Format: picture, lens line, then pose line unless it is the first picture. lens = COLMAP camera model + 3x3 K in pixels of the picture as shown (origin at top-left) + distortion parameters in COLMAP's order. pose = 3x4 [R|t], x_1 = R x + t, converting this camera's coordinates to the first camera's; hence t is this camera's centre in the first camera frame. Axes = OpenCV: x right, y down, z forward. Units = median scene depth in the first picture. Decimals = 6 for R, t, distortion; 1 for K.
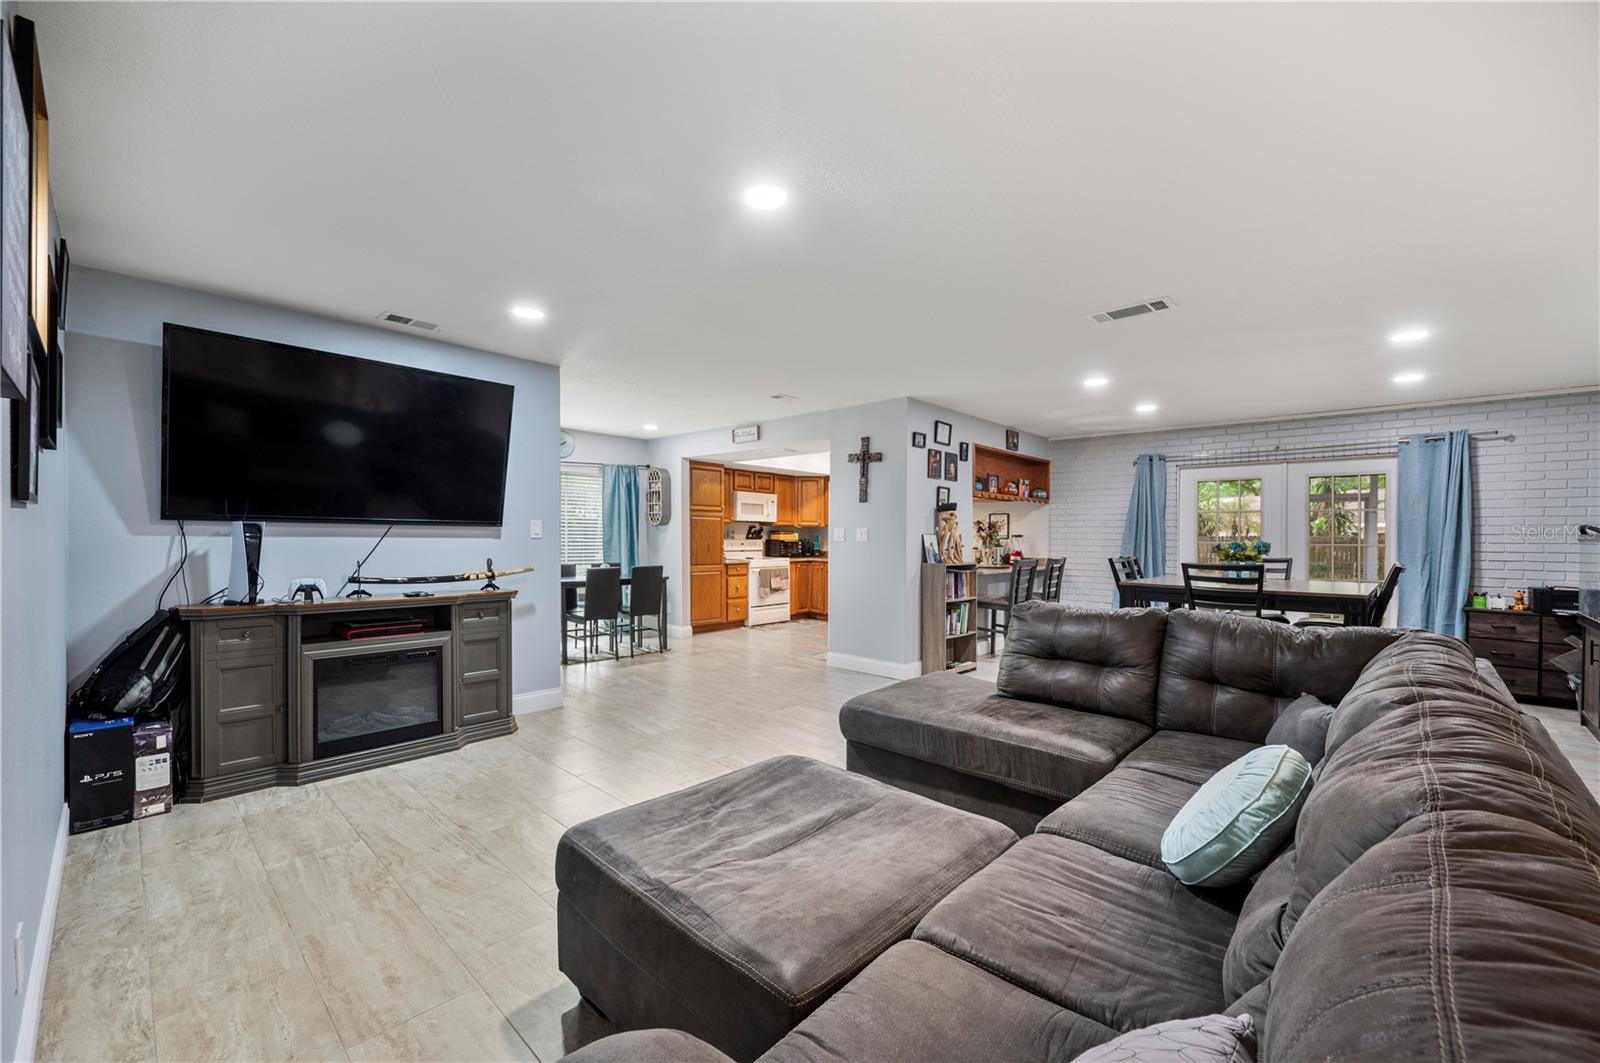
lens RADIAL K [[634.4, 0, 789.6], [0, 634.4, 545.8], [0, 0, 1]] dist [0.000070, -0.000095]
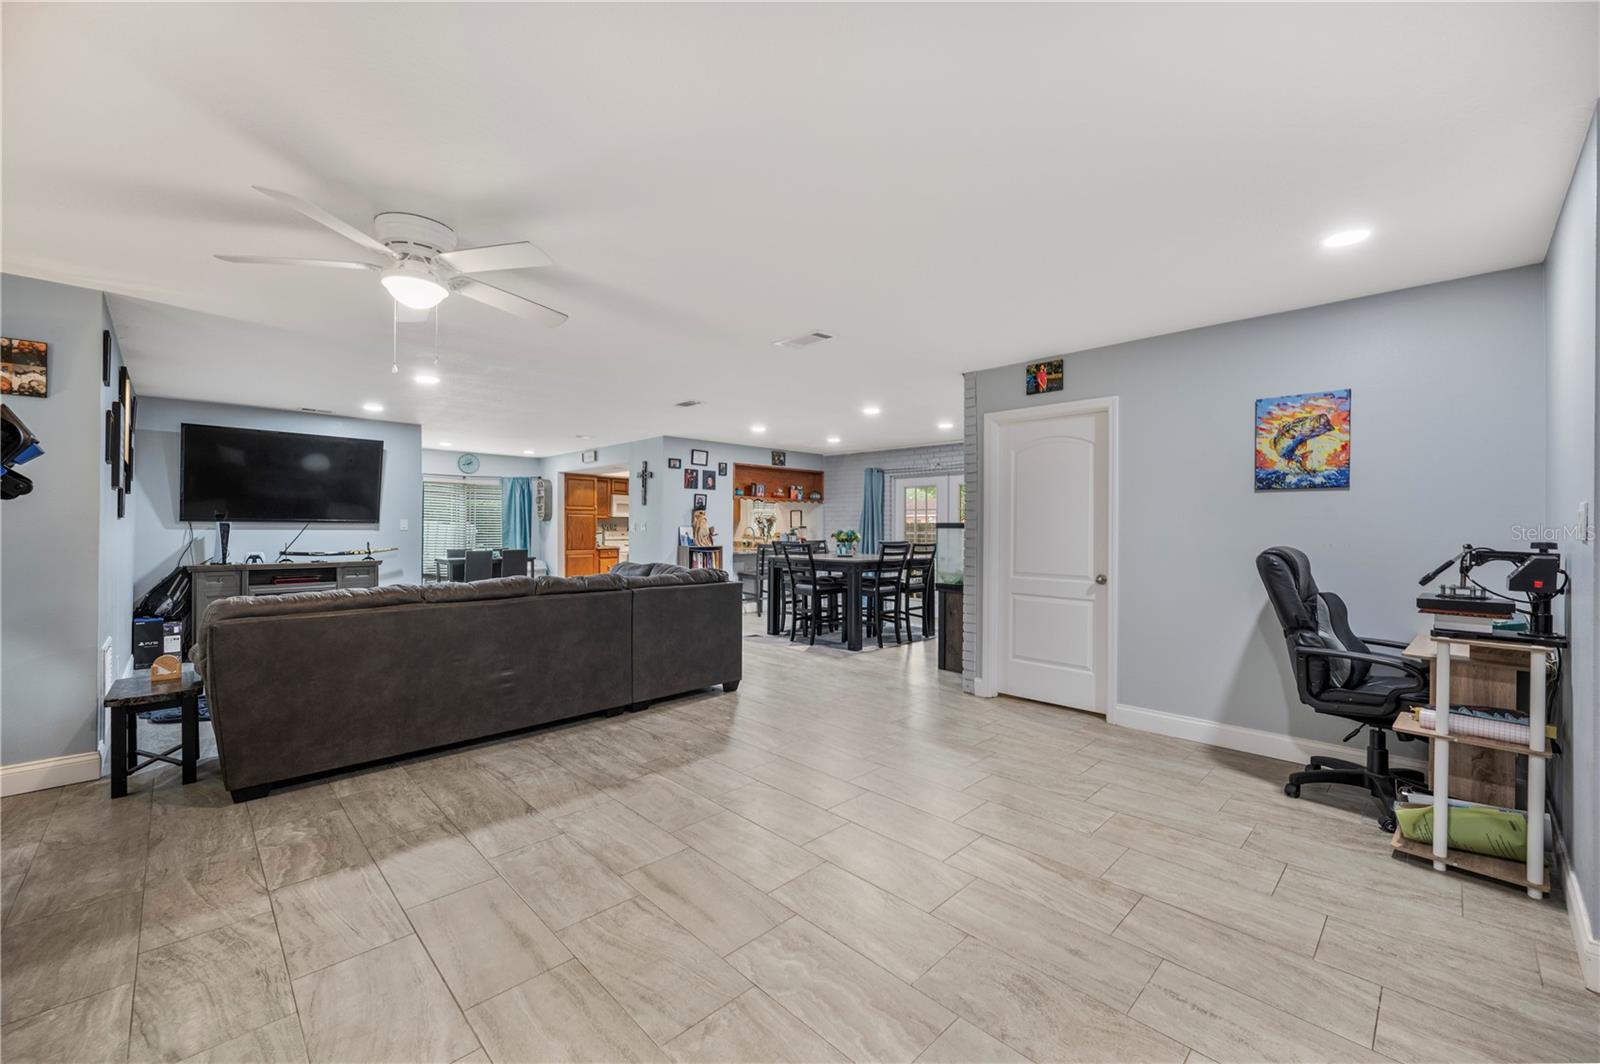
lens RADIAL K [[634.4, 0, 788.4], [0, 634.4, 526.4], [0, 0, 1]] dist [0.000070, -0.000095]
pose [[0.998868, -0.005617, -0.047226, 0.514105], [0.004703, 0.999800, -0.019442, 0.011467], [0.047325, 0.019198, 0.998695, -0.455628]]
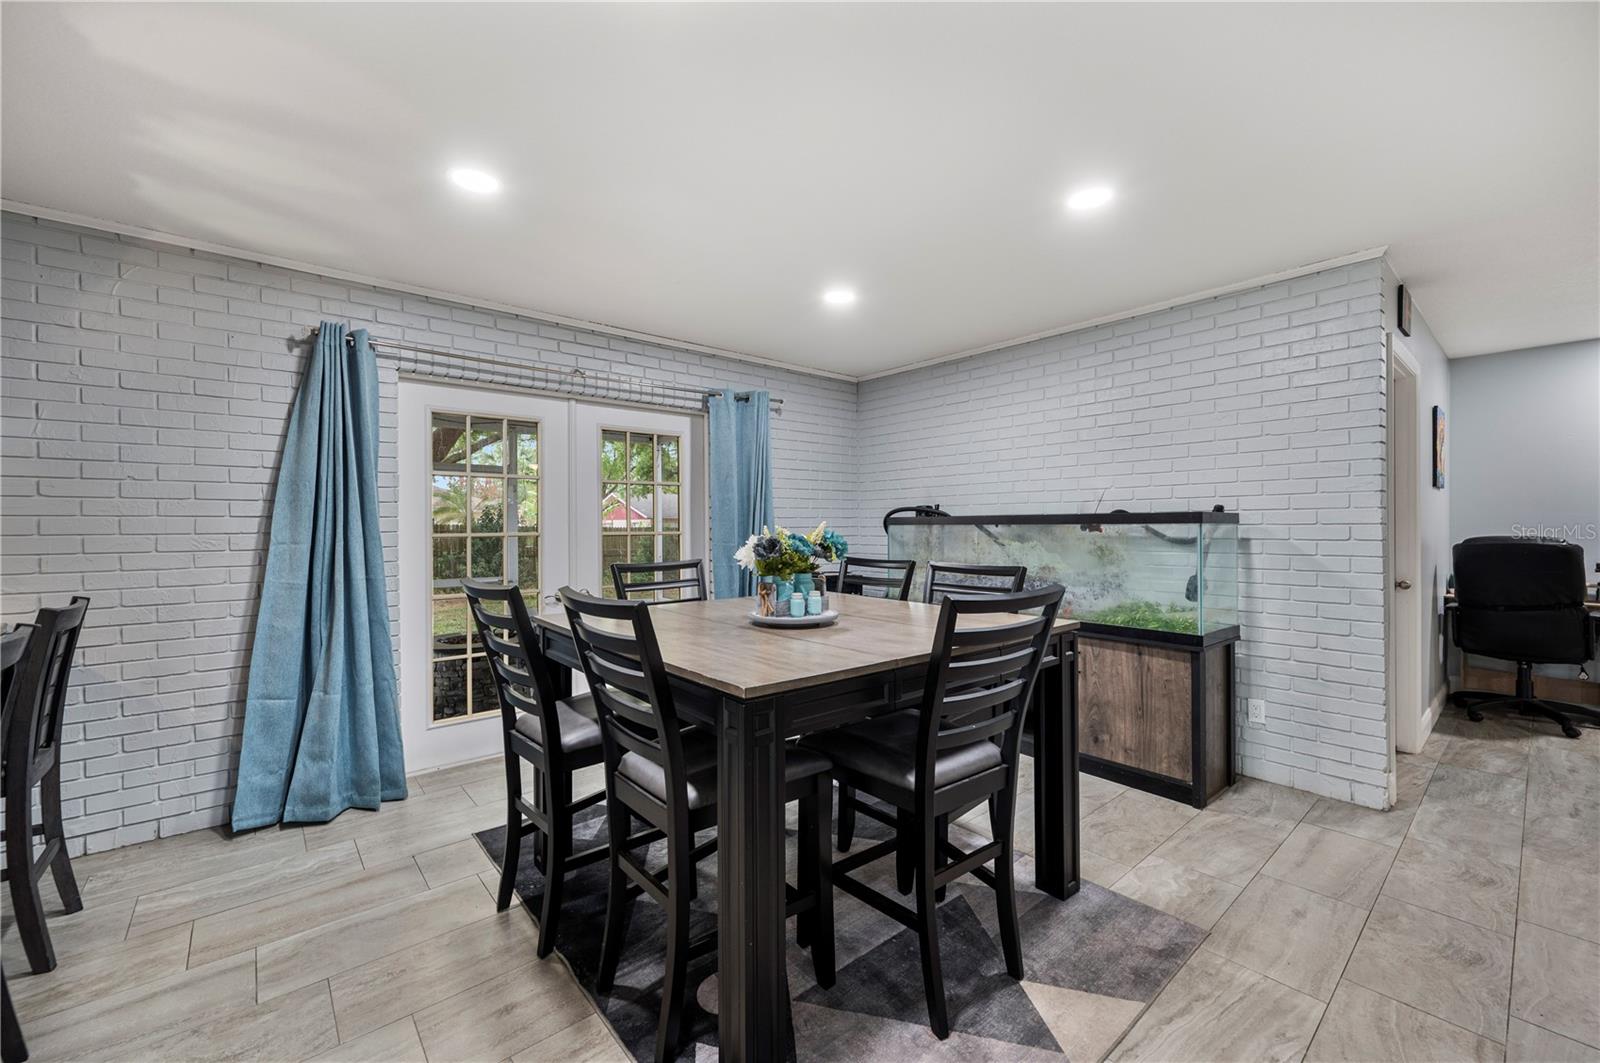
lens RADIAL K [[634.4, 0, 811.2], [0, 634.4, 529.4], [0, 0, 1]] dist [0.000070, -0.000095]
pose [[0.092234, -0.018307, 0.995569, 0.199767], [0.020860, 0.999647, 0.016450, -0.012894], [-0.995519, 0.019250, 0.092584, 0.753902]]
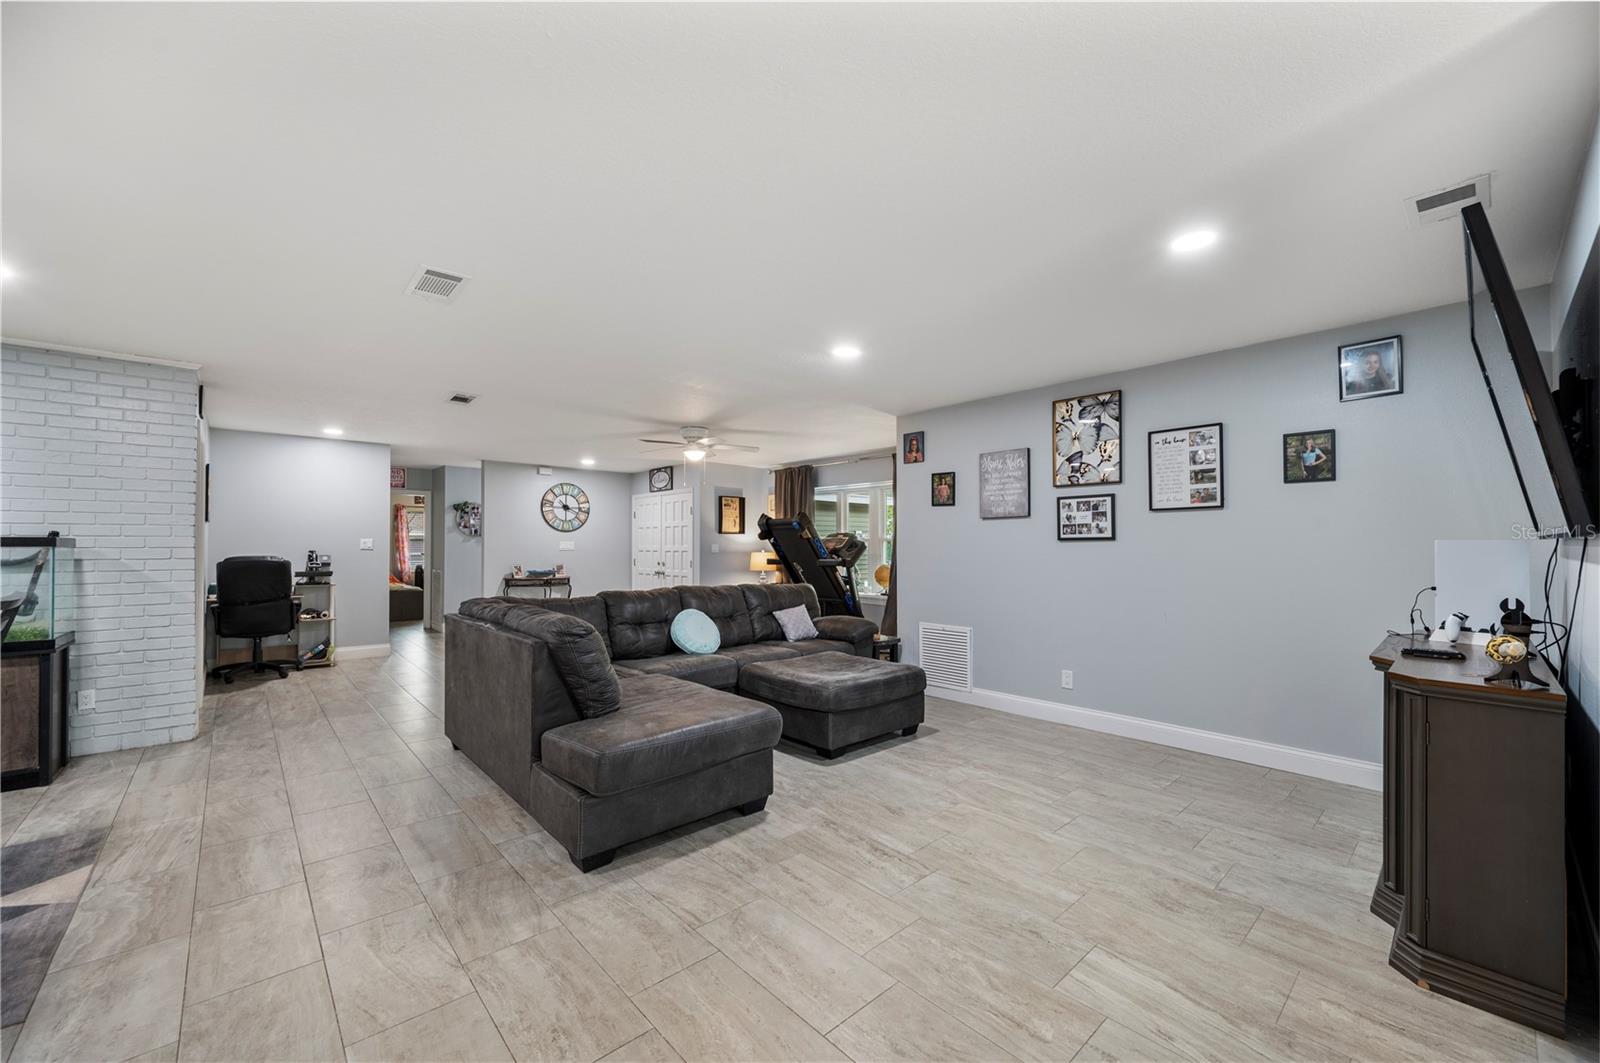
lens RADIAL K [[634.4, 0, 793.2], [0, 634.4, 536.7], [0, 0, 1]] dist [0.000070, -0.000095]
pose [[-0.996649, -0.010445, 0.081132, -0.010344], [-0.010365, 0.999945, 0.001408, -0.020029], [-0.081142, 0.000562, -0.996702, 1.021274]]
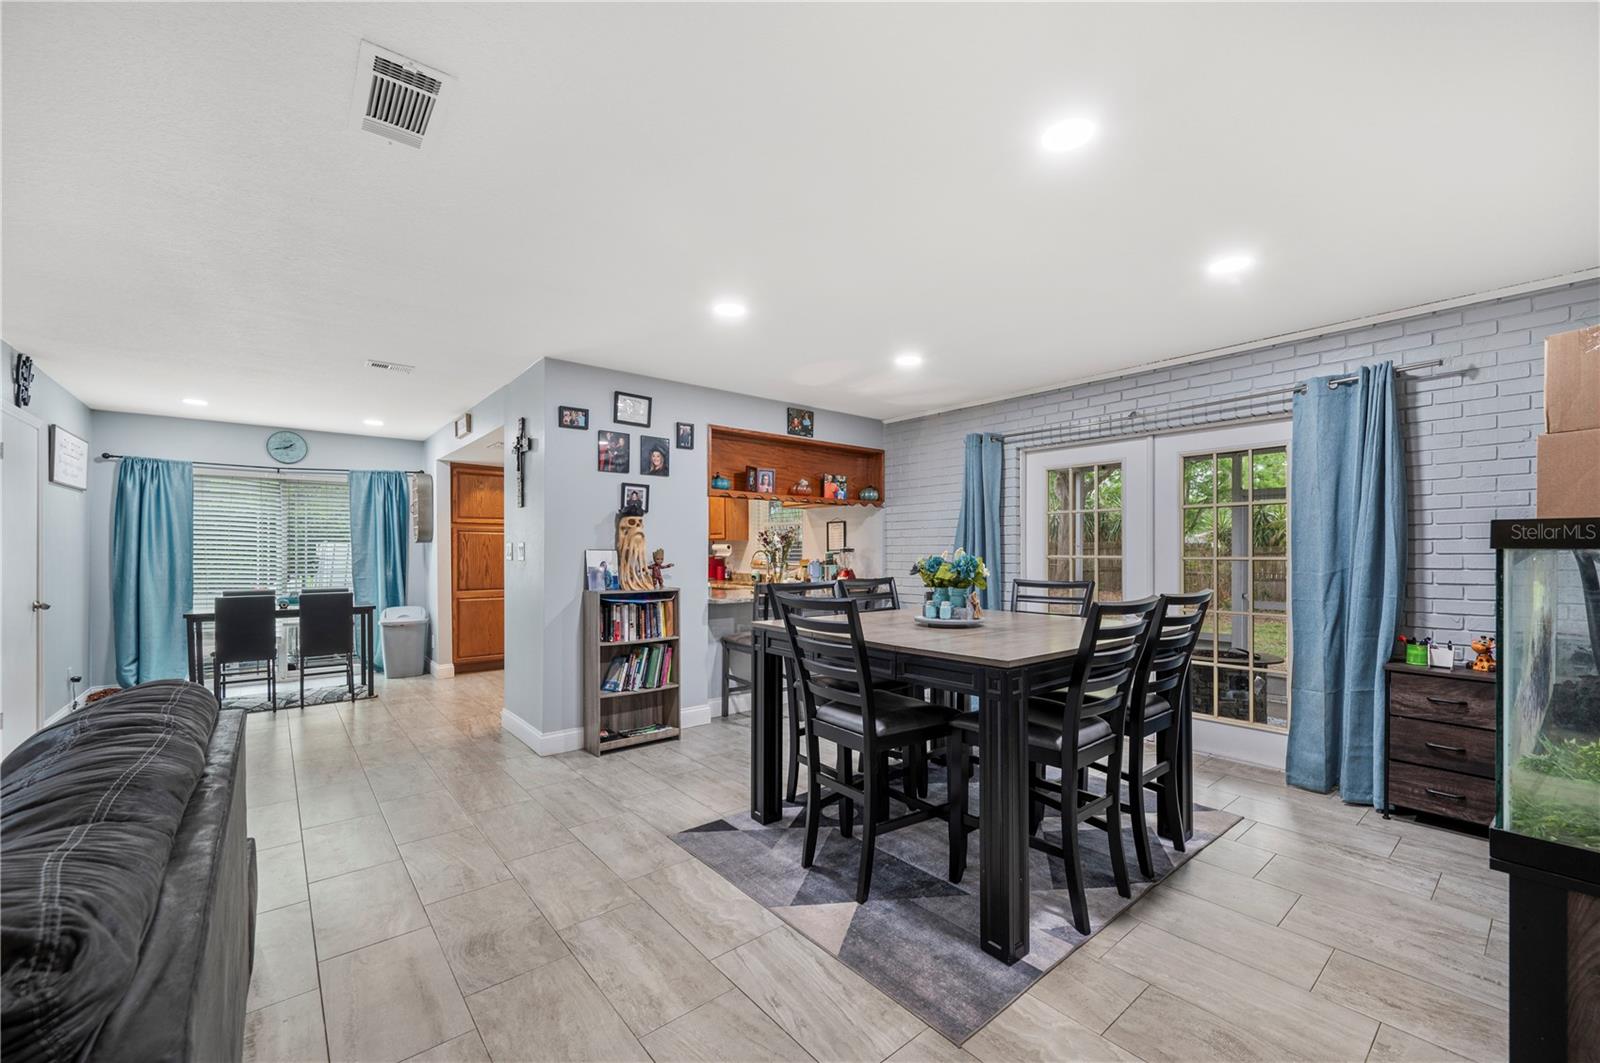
lens RADIAL K [[634.4, 0, 796.5], [0, 634.4, 556.8], [0, 0, 1]] dist [0.000070, -0.000095]
pose [[0.993129, -0.010750, -0.116532, 0.507801], [0.009821, 0.999915, -0.008550, -0.001695], [0.116614, 0.007347, 0.993150, 0.303940]]
